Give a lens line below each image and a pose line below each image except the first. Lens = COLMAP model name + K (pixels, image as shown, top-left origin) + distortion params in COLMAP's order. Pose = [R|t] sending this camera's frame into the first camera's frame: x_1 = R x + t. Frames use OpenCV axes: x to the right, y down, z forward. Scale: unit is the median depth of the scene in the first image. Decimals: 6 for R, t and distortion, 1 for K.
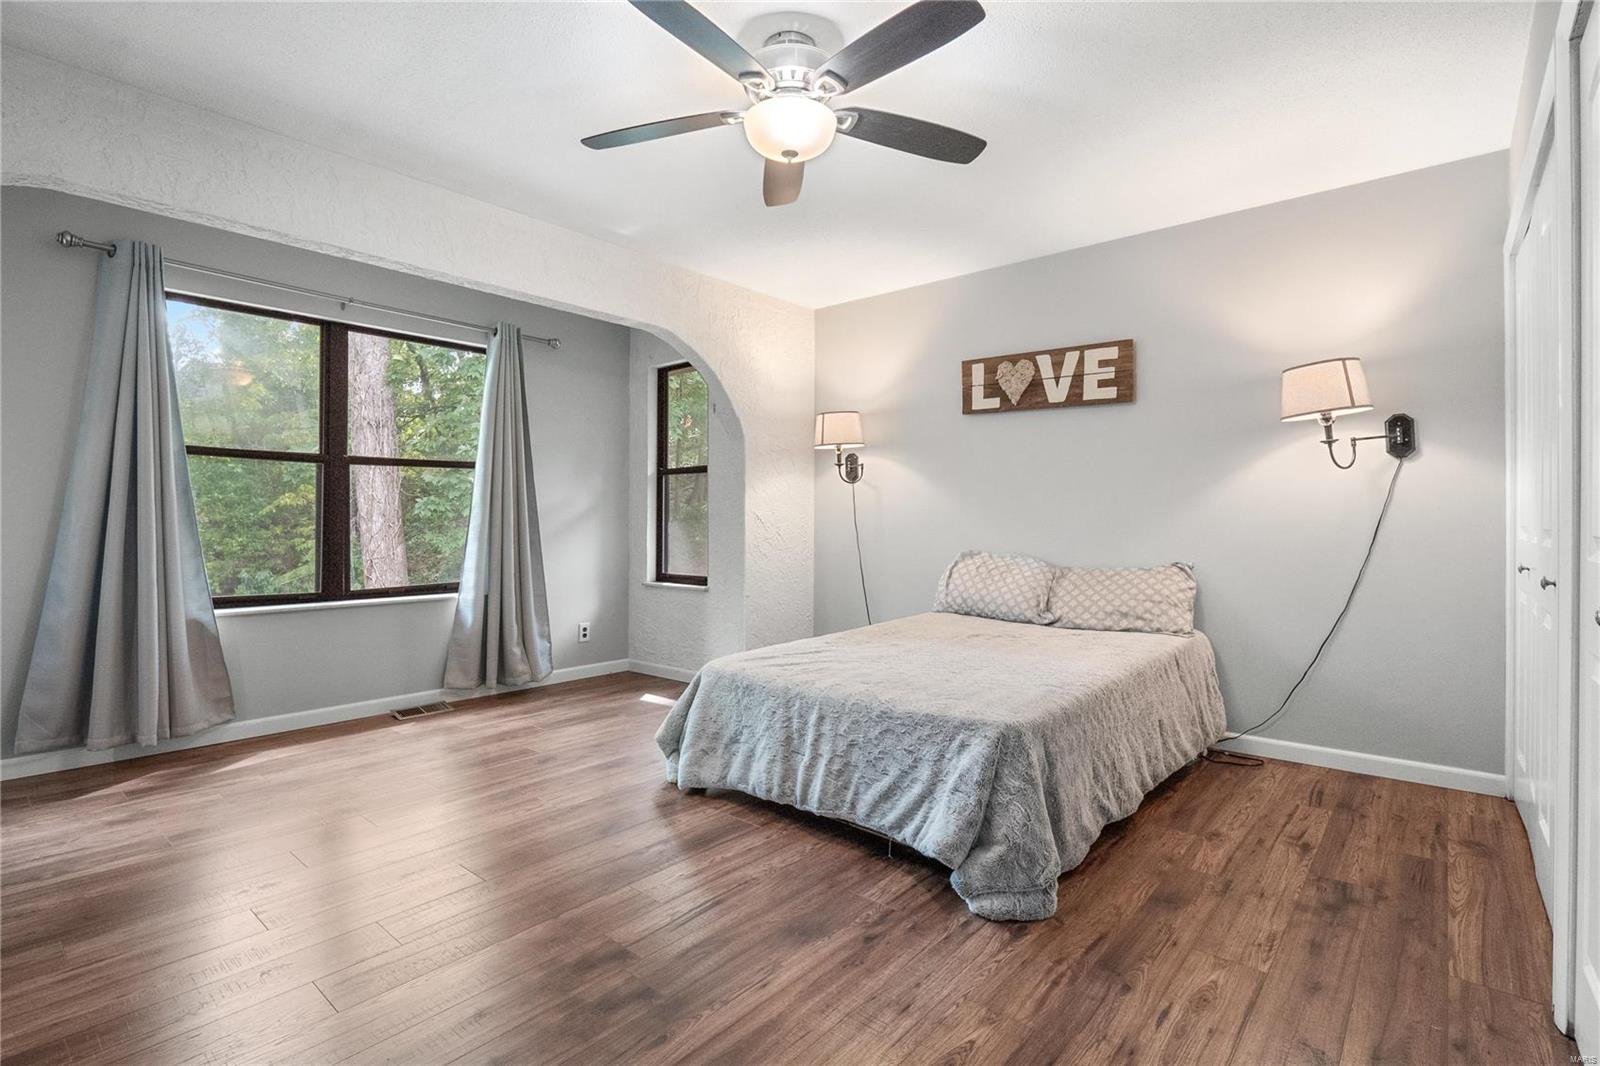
lens RADIAL K [[756.0, 0, 793.2], [0, 756.0, 521.4], [0, 0, 1]] dist [-0.010539, -0.002224]
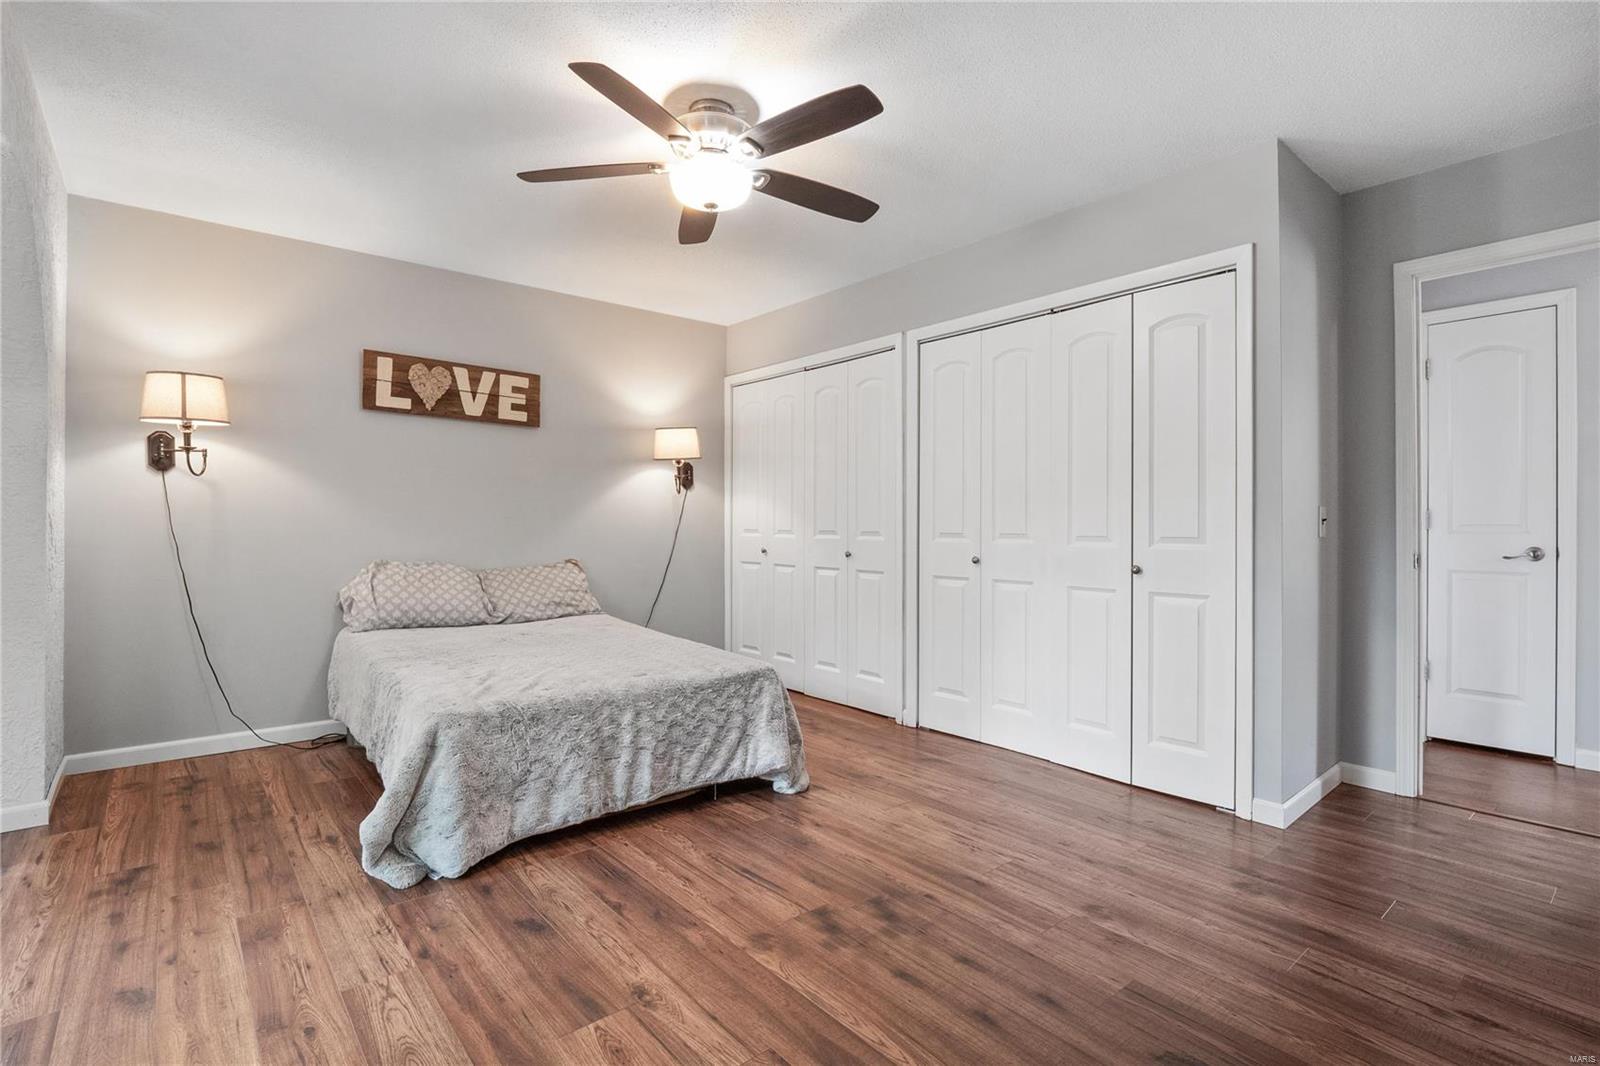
lens RADIAL K [[756.0, 0, 769.4], [0, 756.0, 527.8], [0, 0, 1]] dist [-0.010539, -0.002224]
pose [[0.172084, -0.005686, 0.985066, -0.661727], [0.001412, 0.999984, 0.005526, -0.005393], [-0.985081, 0.000440, 0.172089, 0.428855]]
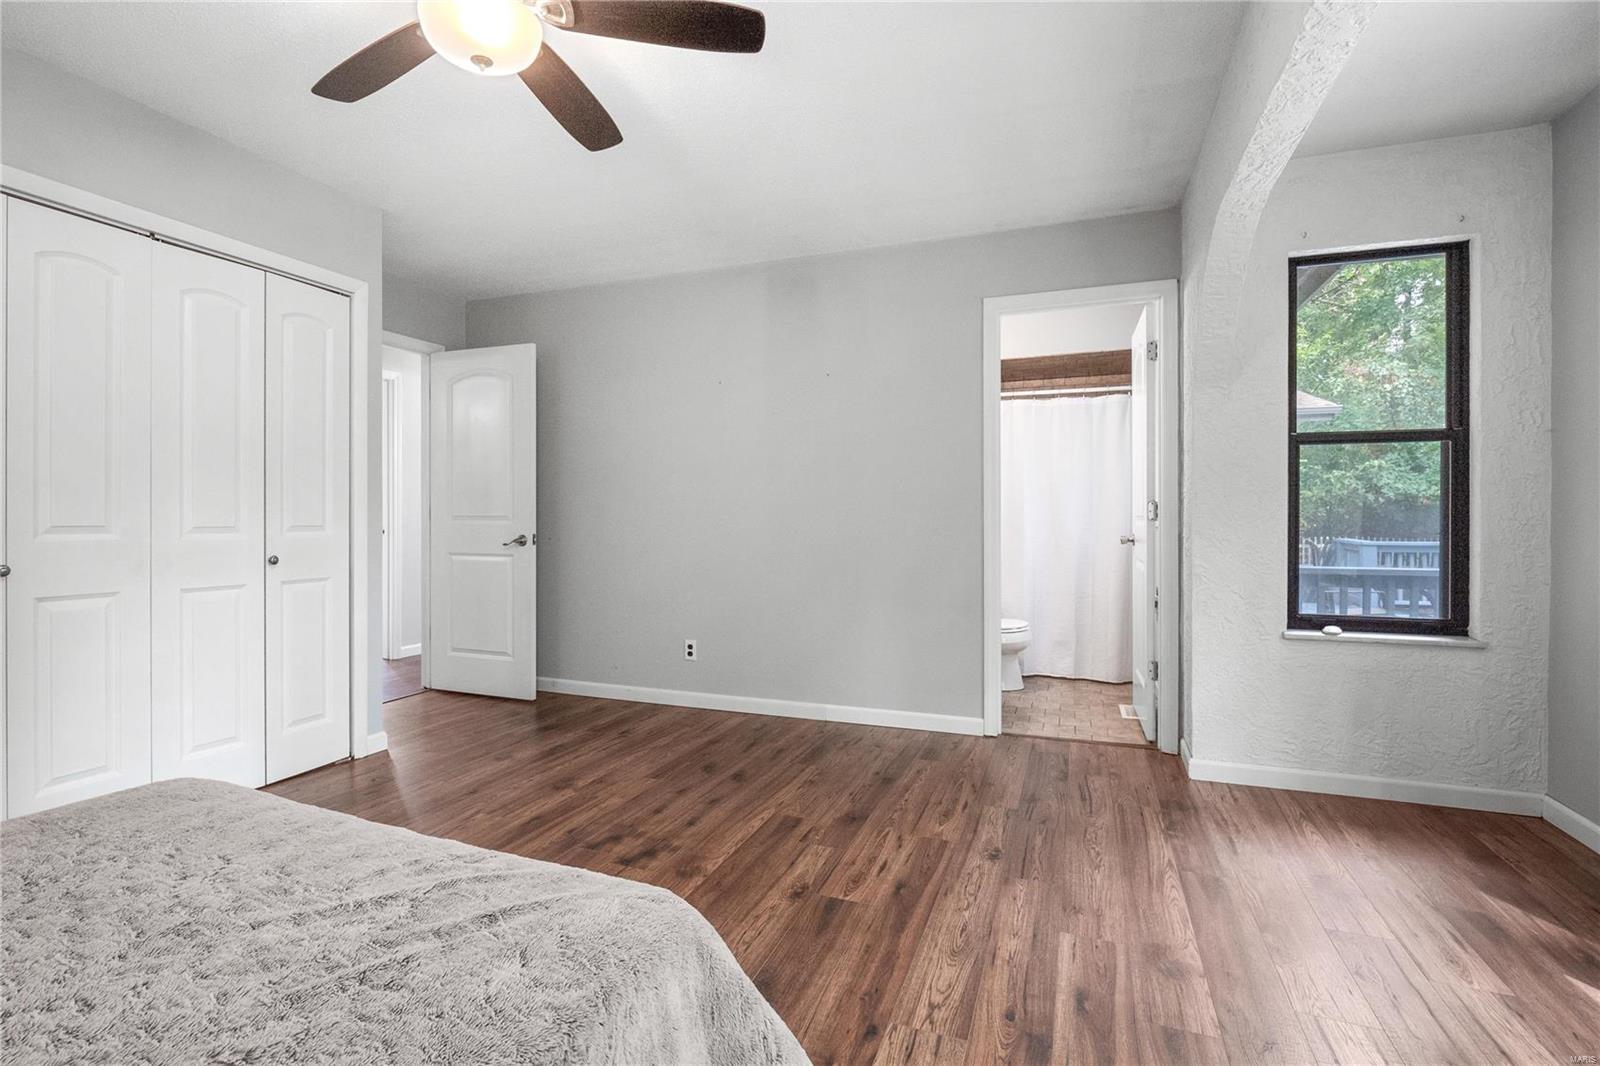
lens RADIAL K [[756.0, 0, 802.3], [0, 756.0, 522.5], [0, 0, 1]] dist [-0.010539, -0.002224]
pose [[-0.932248, -0.004680, -0.361789, -0.019496], [-0.008879, 0.999911, 0.009945, -0.007179], [0.361710, 0.012484, -0.932207, 1.117146]]
